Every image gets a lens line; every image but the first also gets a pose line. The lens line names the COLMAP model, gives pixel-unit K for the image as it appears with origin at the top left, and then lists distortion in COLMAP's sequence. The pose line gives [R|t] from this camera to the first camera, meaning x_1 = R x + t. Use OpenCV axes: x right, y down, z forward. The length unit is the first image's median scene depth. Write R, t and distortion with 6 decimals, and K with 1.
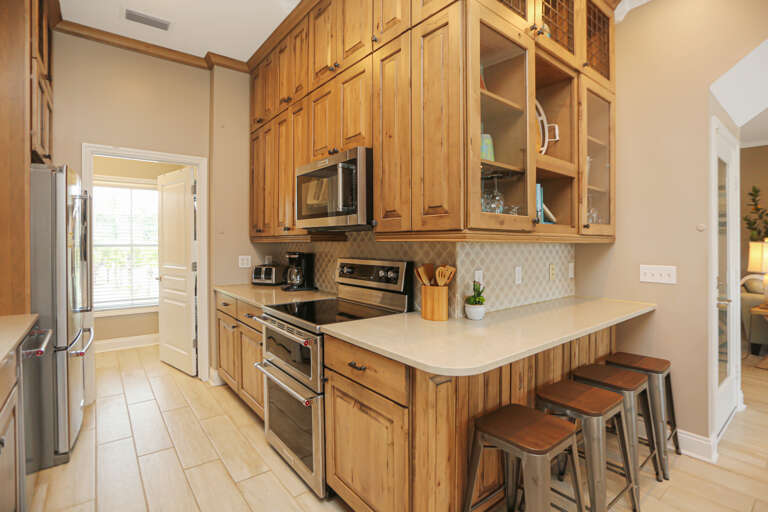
lens RADIAL K [[384.2, 0, 384.4], [0, 384.2, 242.6], [0, 0, 1]] dist [-0.073636, 0.039564]
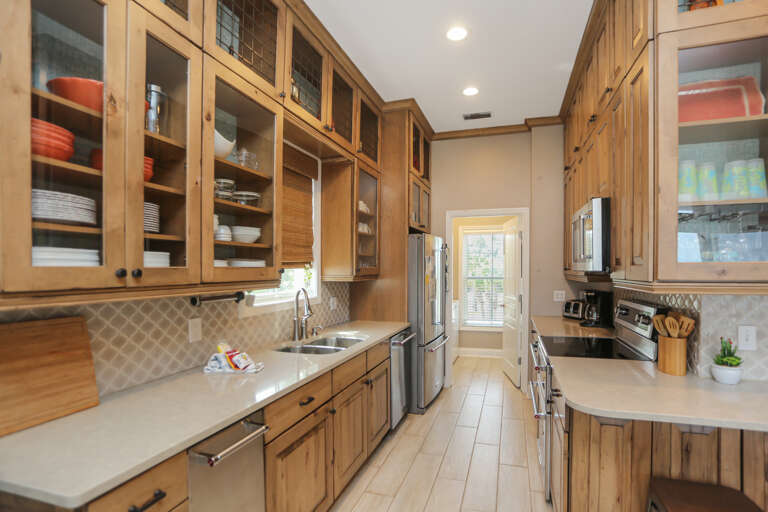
lens RADIAL K [[383.3, 0, 385.2], [0, 383.3, 271.2], [0, 0, 1]] dist [0.000257, 0.000143]
pose [[0.556600, -0.005428, -0.830763, 0.328728], [0.012144, 0.999925, 0.001603, -0.035839], [0.830692, -0.010981, 0.556624, -0.060735]]
